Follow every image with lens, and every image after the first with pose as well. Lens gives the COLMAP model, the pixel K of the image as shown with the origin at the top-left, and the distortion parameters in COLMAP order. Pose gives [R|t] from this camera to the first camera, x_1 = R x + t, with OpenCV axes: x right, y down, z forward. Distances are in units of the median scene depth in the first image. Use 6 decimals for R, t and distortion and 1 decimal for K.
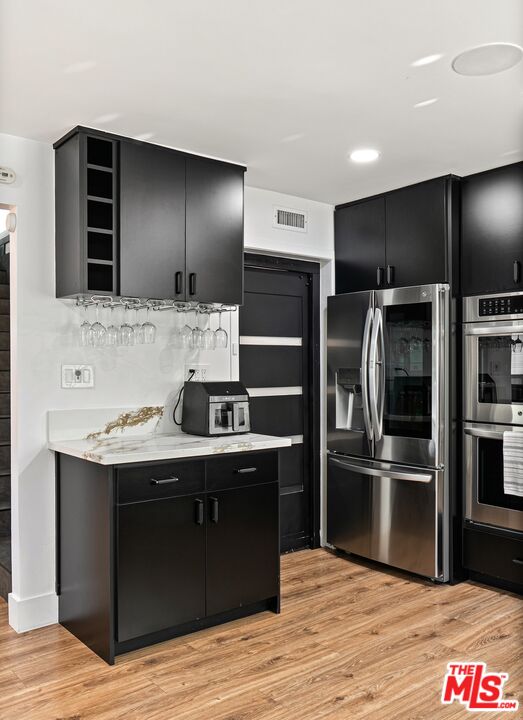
lens RADIAL K [[631.3, 0, 260.8], [0, 631.3, 366.0], [0, 0, 1]] dist [0.006806, -0.000465]
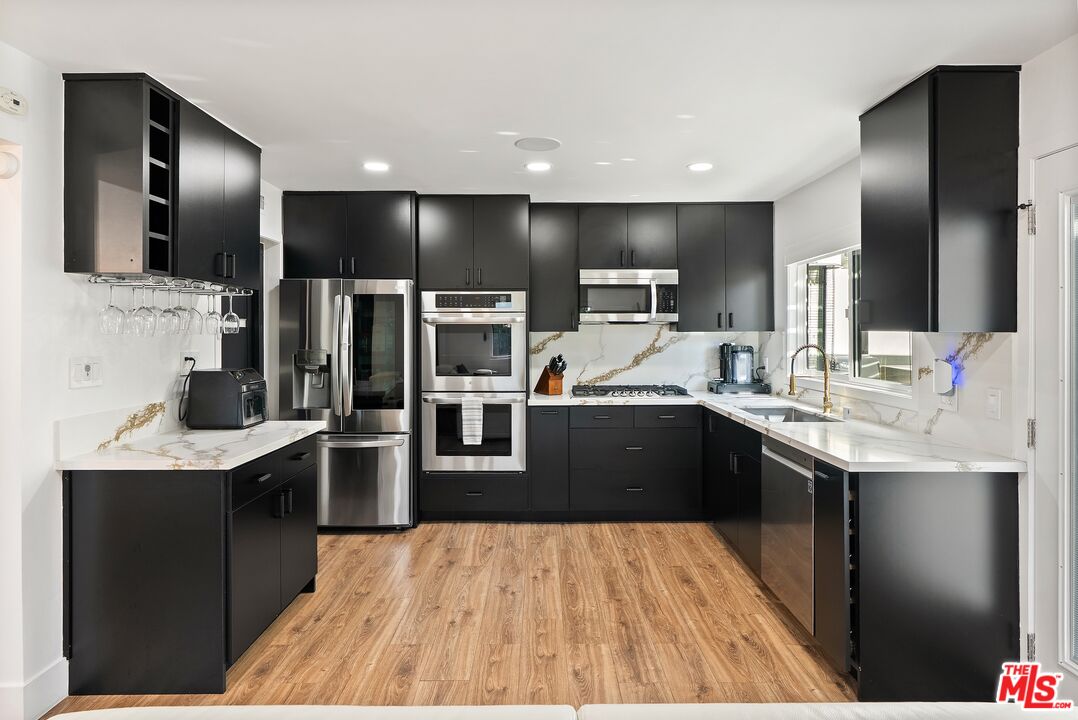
lens RADIAL K [[618.1, 0, 536.2], [0, 618.1, 320.4], [0, 0, 1]] dist [0.002881, 0.001471]
pose [[0.623343, 0.013527, 0.781832, -0.527844], [0.000363, 0.999845, -0.017588, -0.033647], [-0.781948, 0.011247, 0.623242, 0.077229]]
